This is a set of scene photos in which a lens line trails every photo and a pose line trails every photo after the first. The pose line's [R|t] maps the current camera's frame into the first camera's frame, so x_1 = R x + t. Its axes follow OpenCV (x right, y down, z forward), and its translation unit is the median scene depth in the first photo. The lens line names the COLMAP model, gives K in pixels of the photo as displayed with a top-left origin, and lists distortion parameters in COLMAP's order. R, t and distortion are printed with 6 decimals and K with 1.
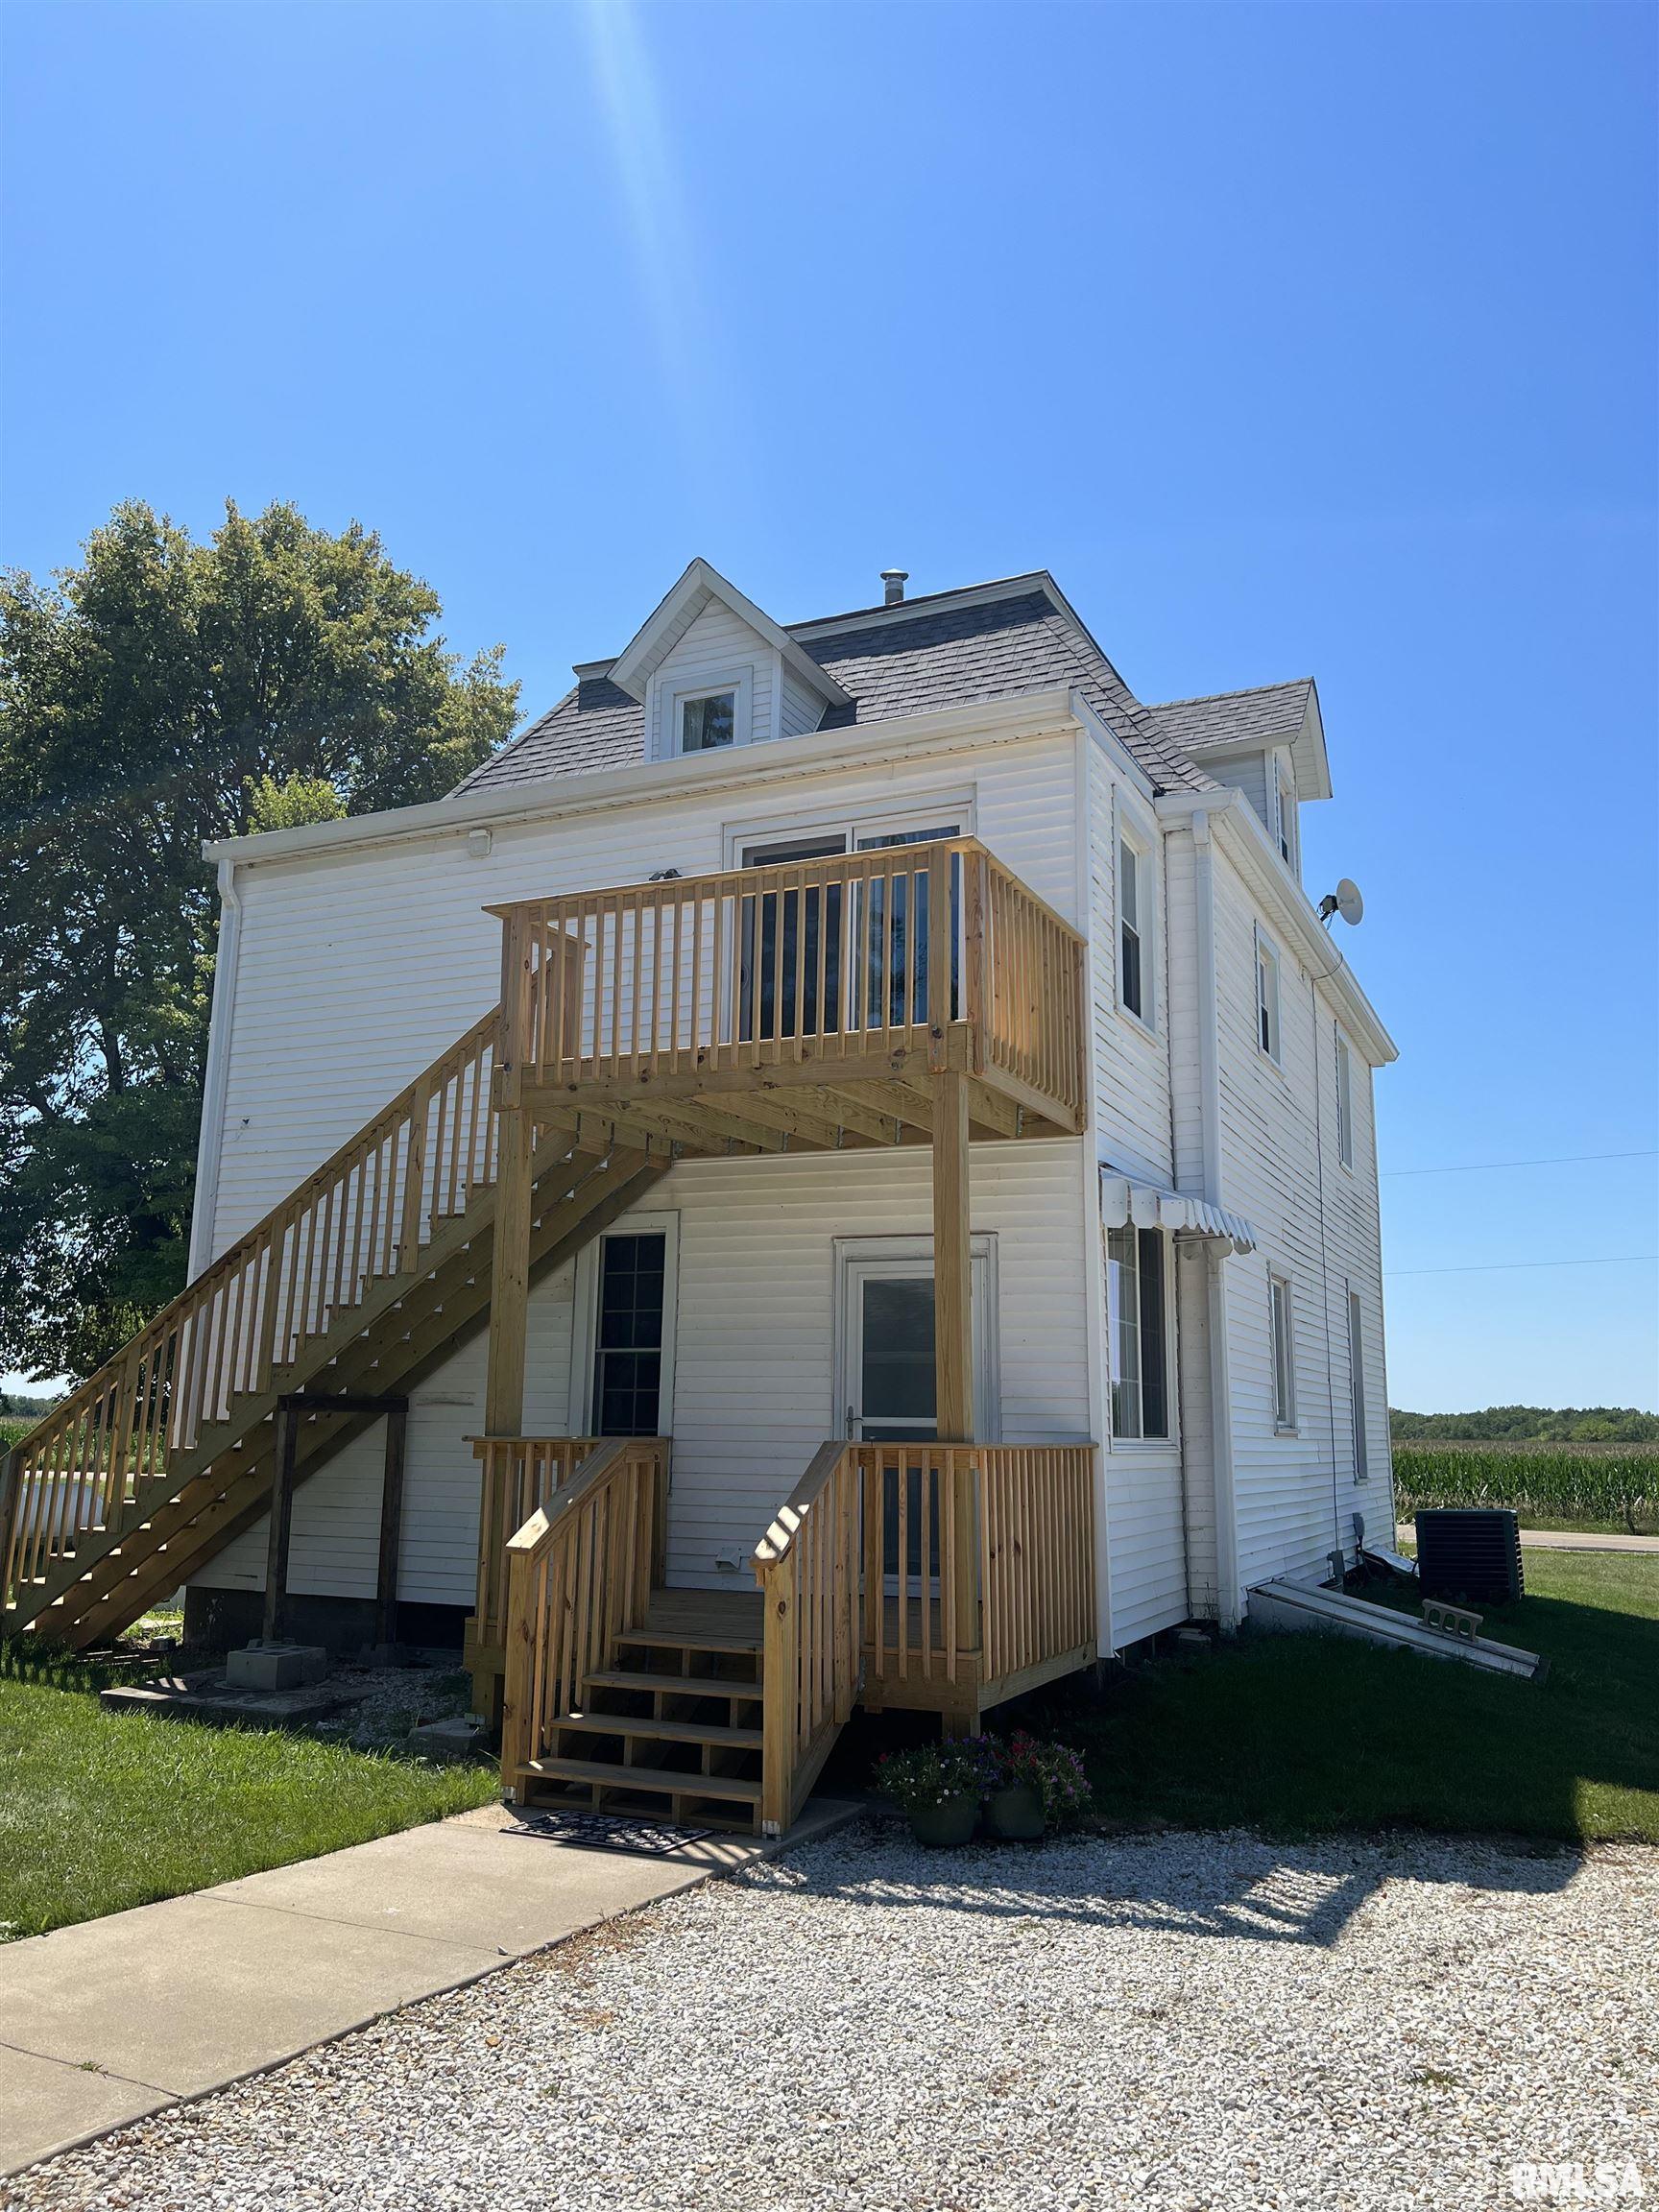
lens RADIAL K [[1654.9, 0, 886.0], [0, 1654.9, 1106.6], [0, 0, 1]] dist [0.074020, -0.103669]
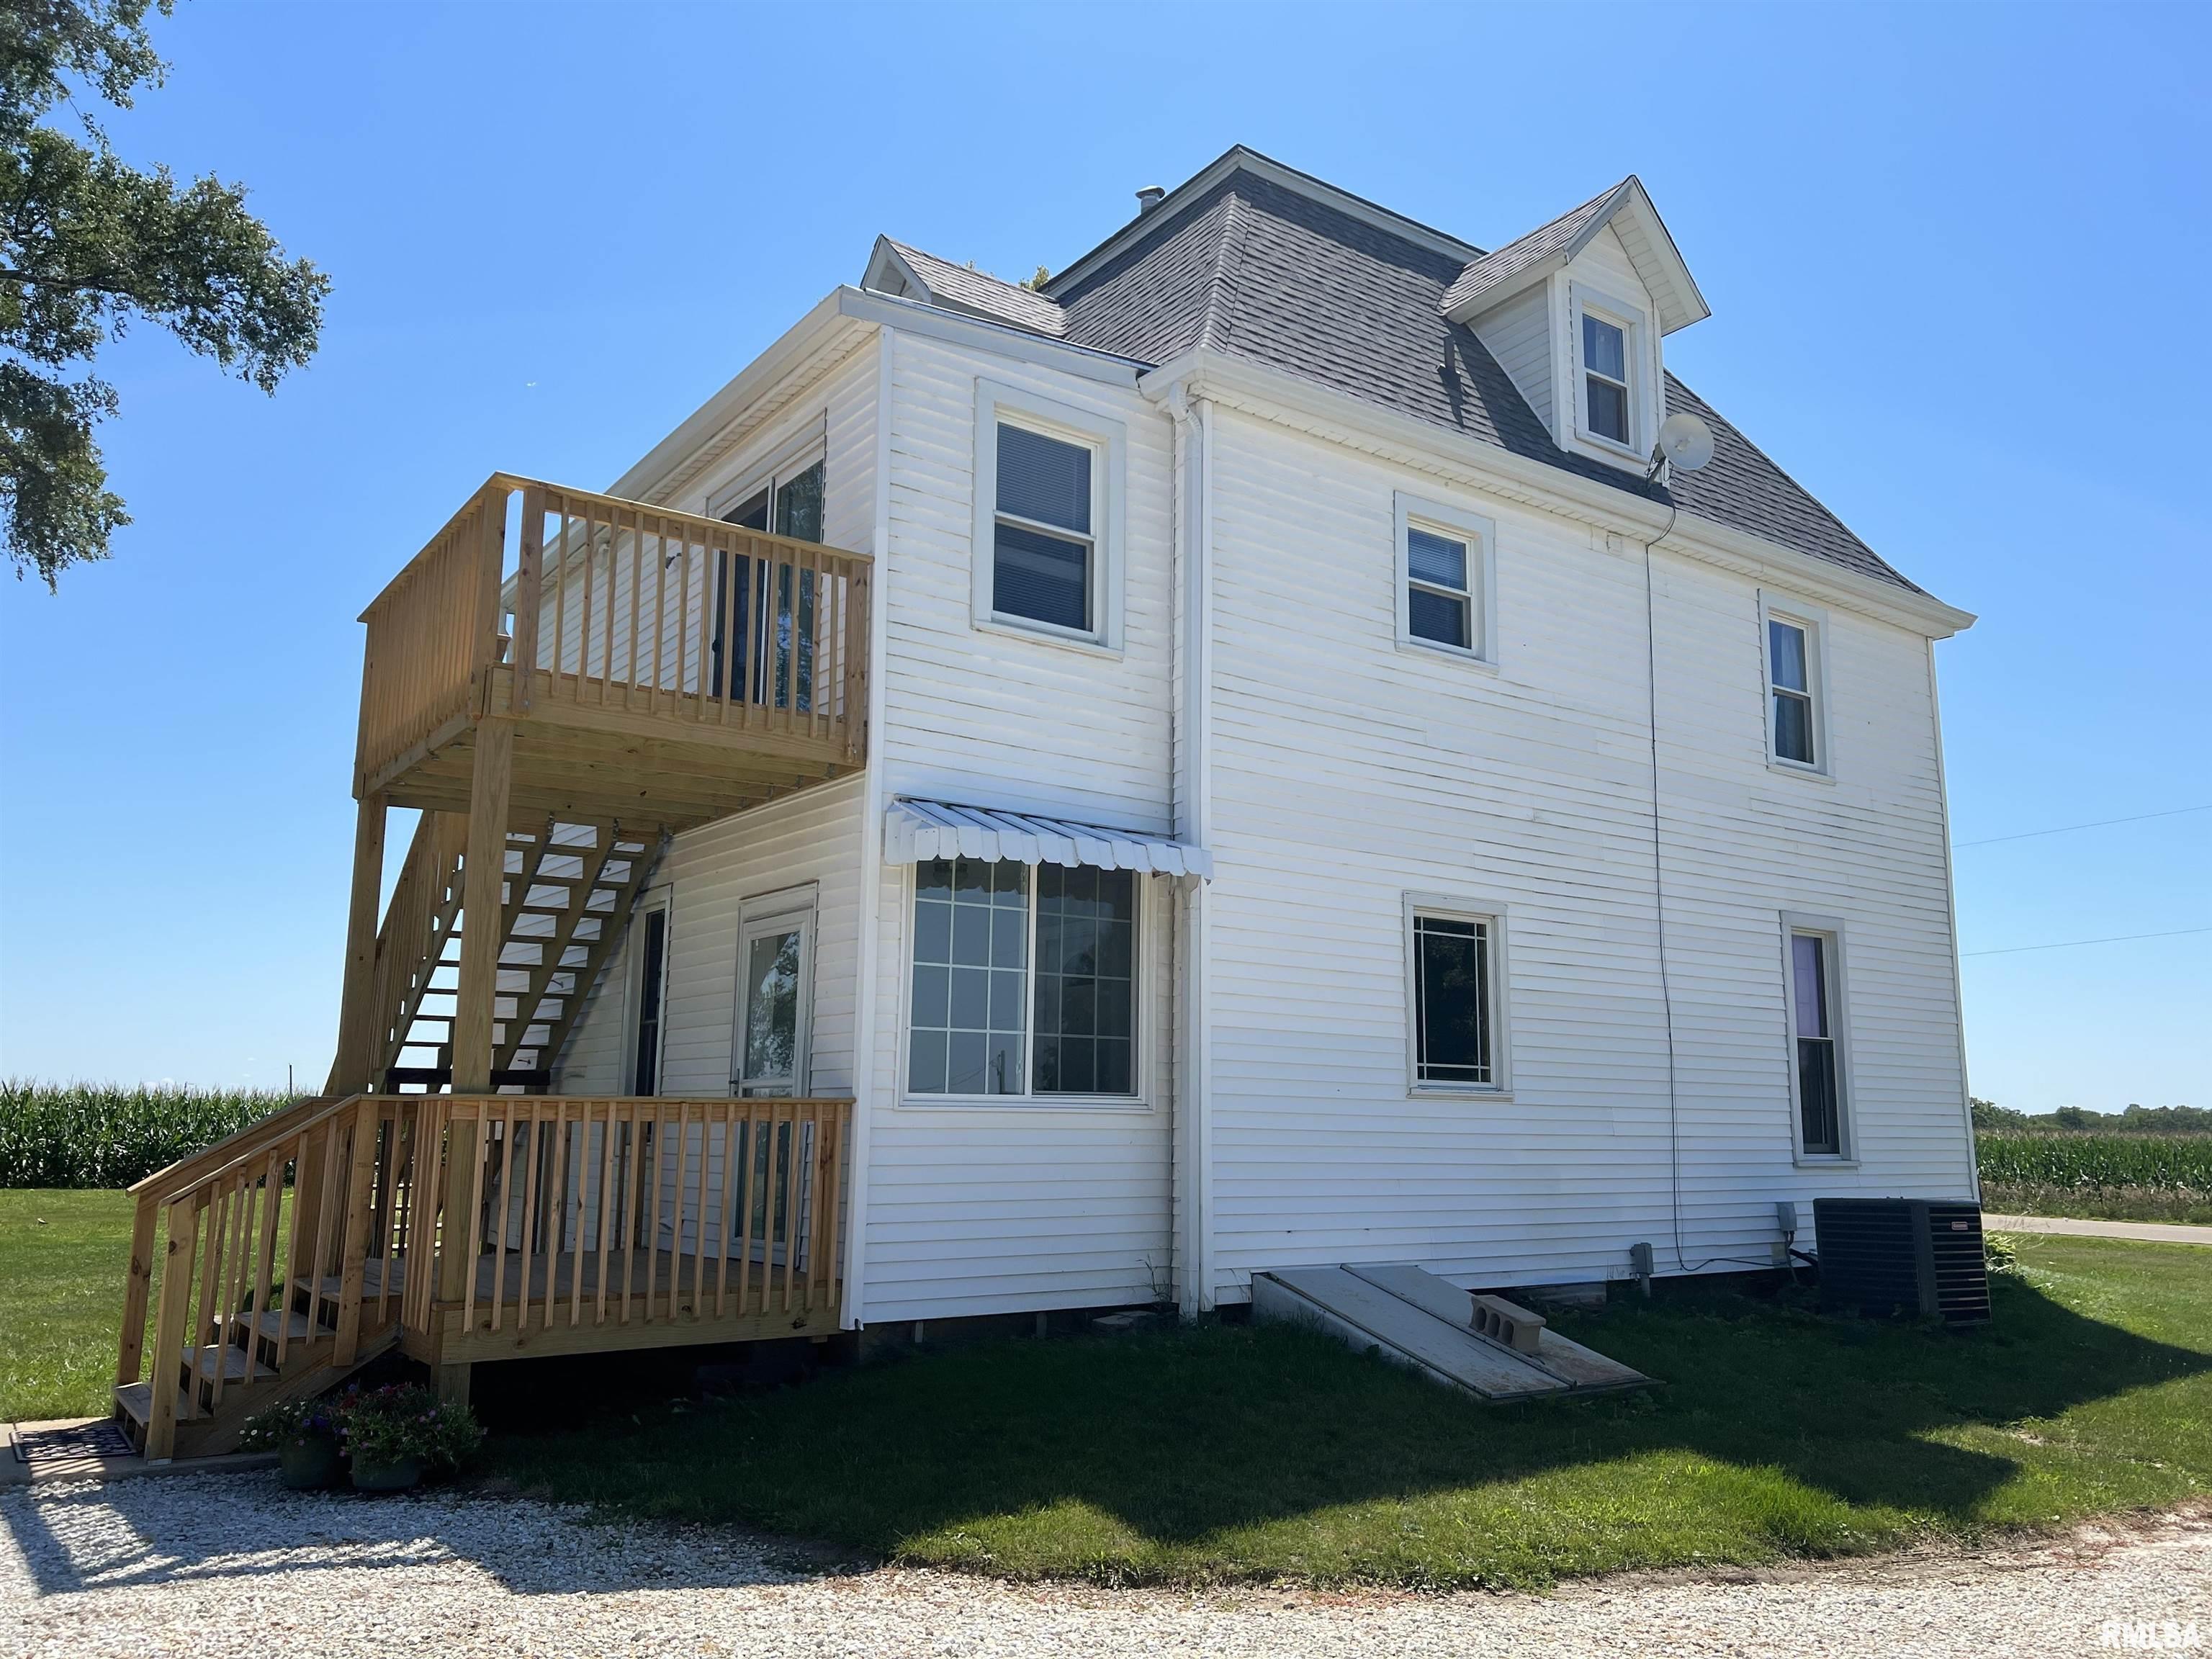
lens RADIAL K [[1654.9, 0, 1106.0], [0, 1654.9, 829.5], [0, 0, 1]] dist [0.074020, -0.103669]
pose [[0.864563, -0.089204, -0.494544, 0.609601], [0.097560, 0.995189, -0.008954, 0.063194], [0.492963, -0.040506, 0.869107, 0.230942]]
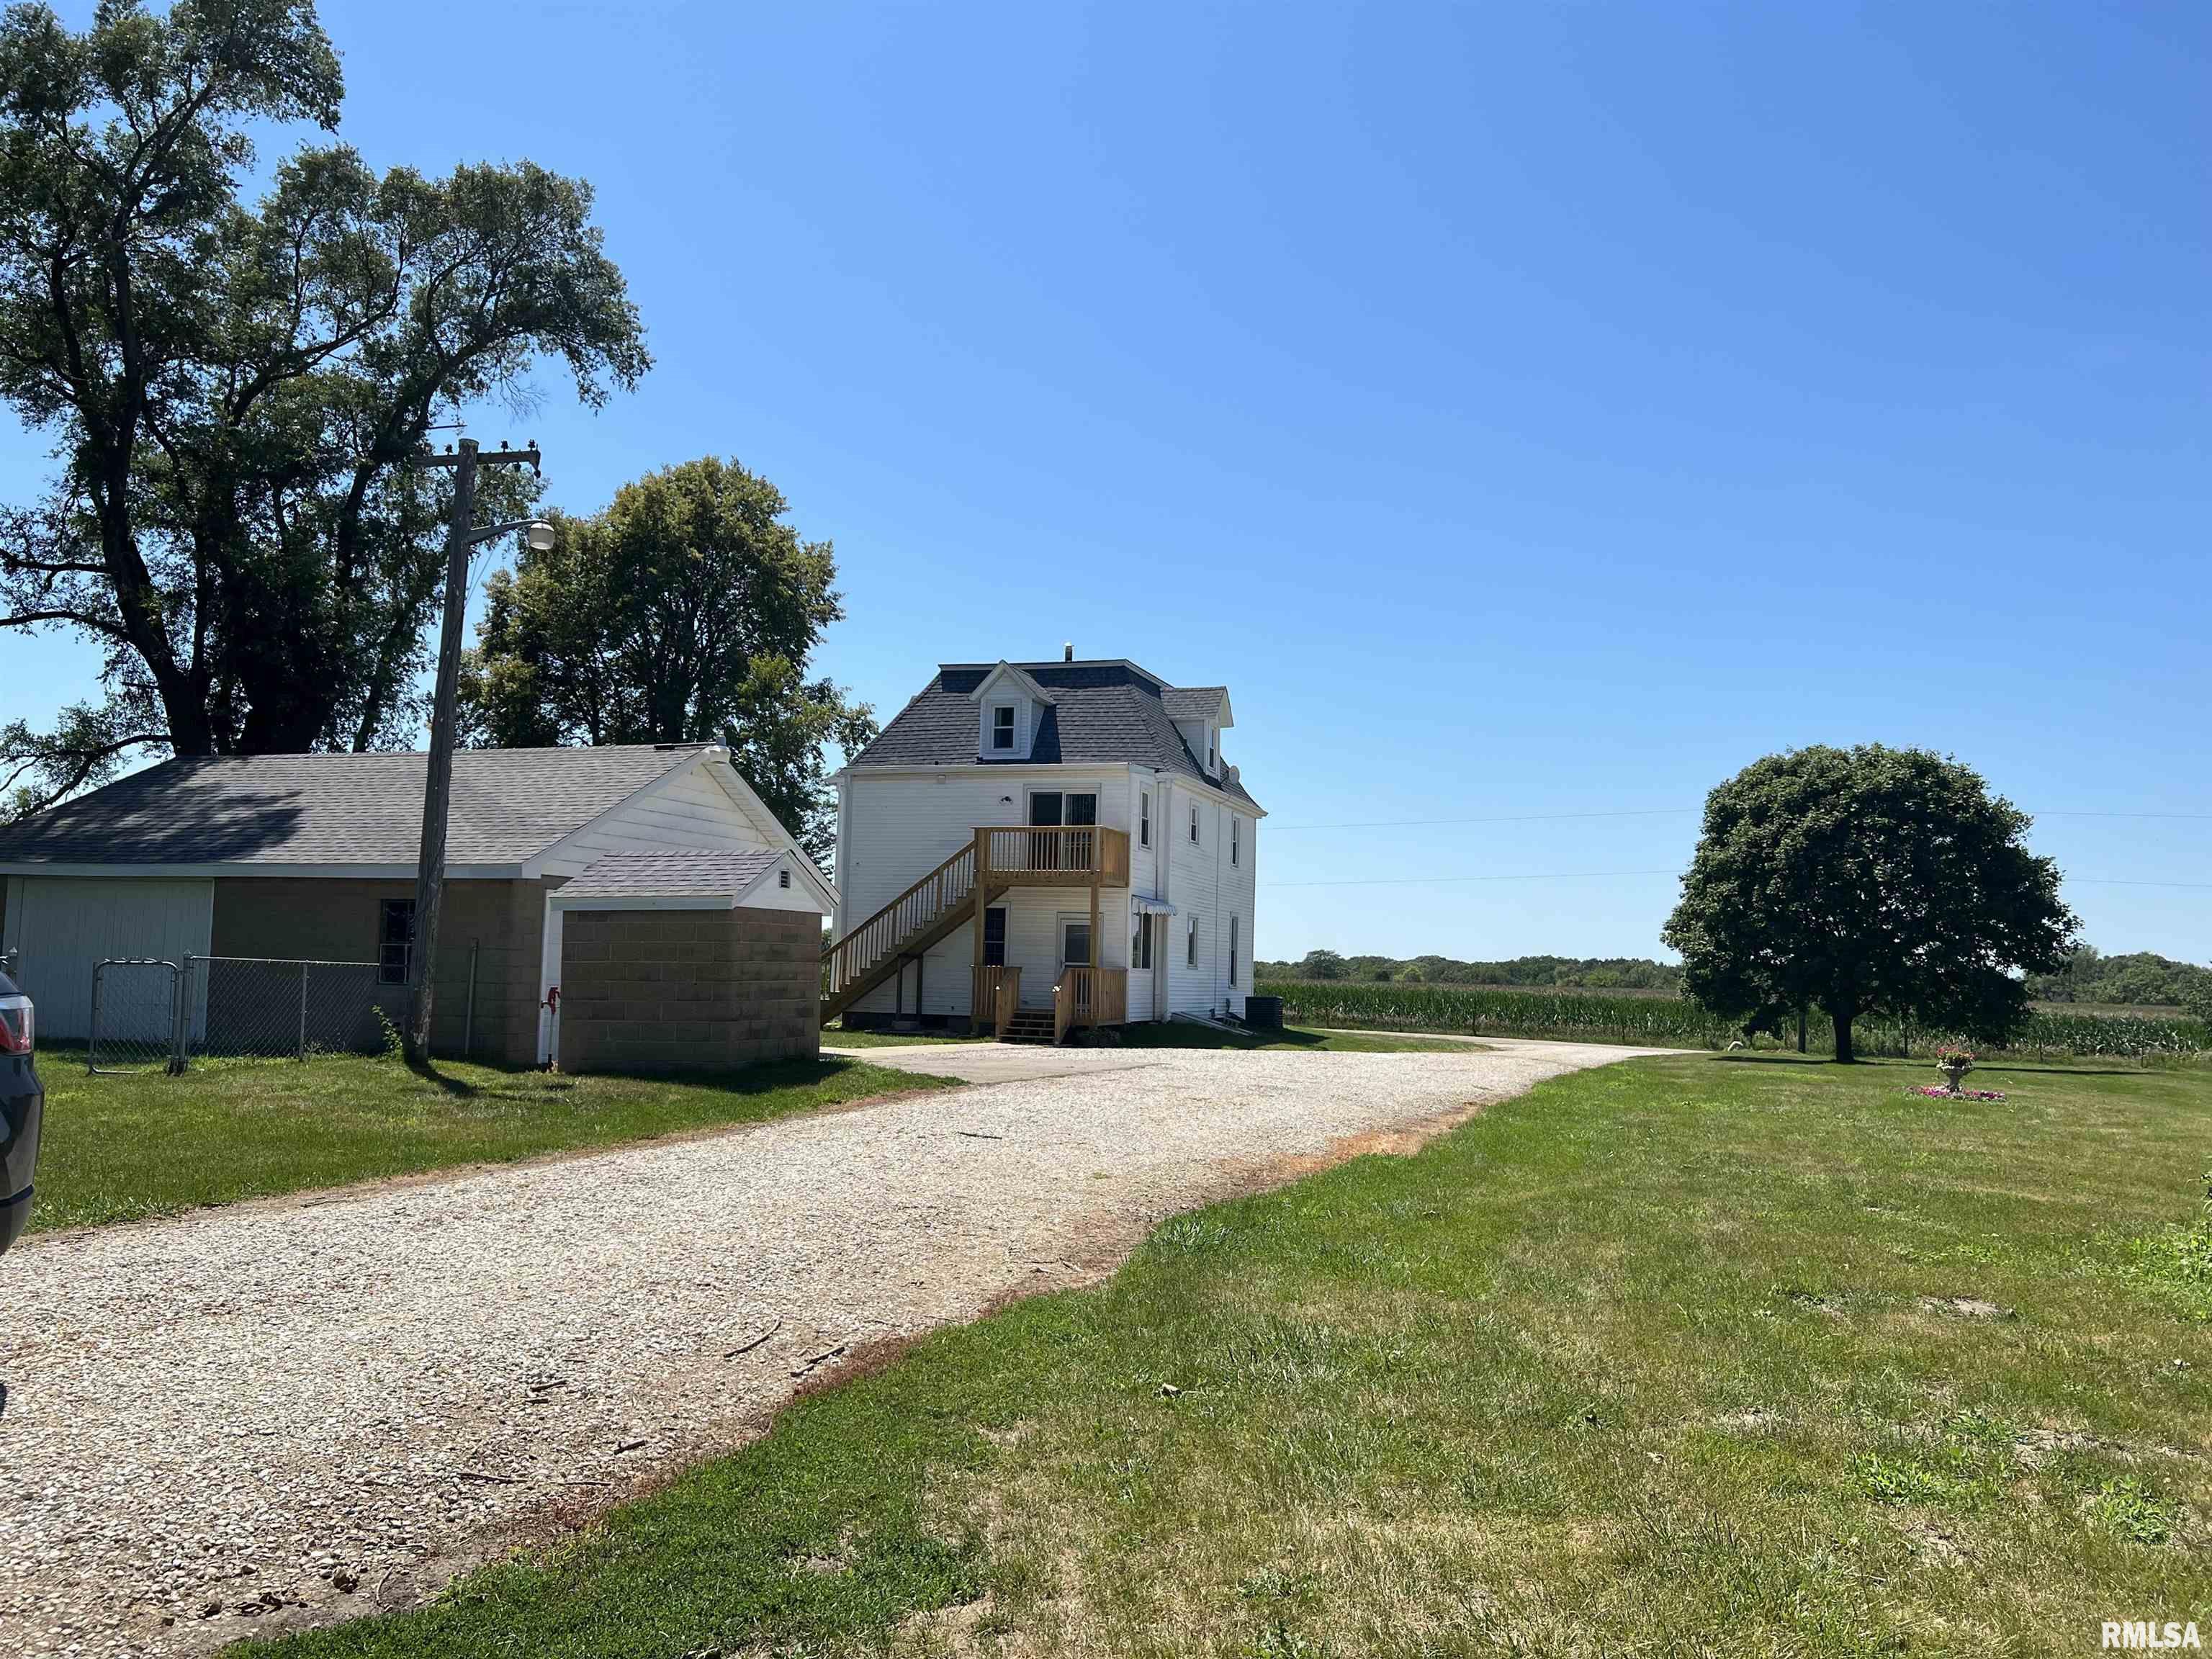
lens RADIAL K [[1654.9, 0, 1106.0], [0, 1654.9, 829.5], [0, 0, 1]] dist [0.074020, -0.103669]
pose [[0.996324, 0.020163, 0.083258, -0.218544], [-0.028881, 0.994067, 0.104868, -0.454591], [-0.080650, -0.106887, 0.990995, -2.415116]]
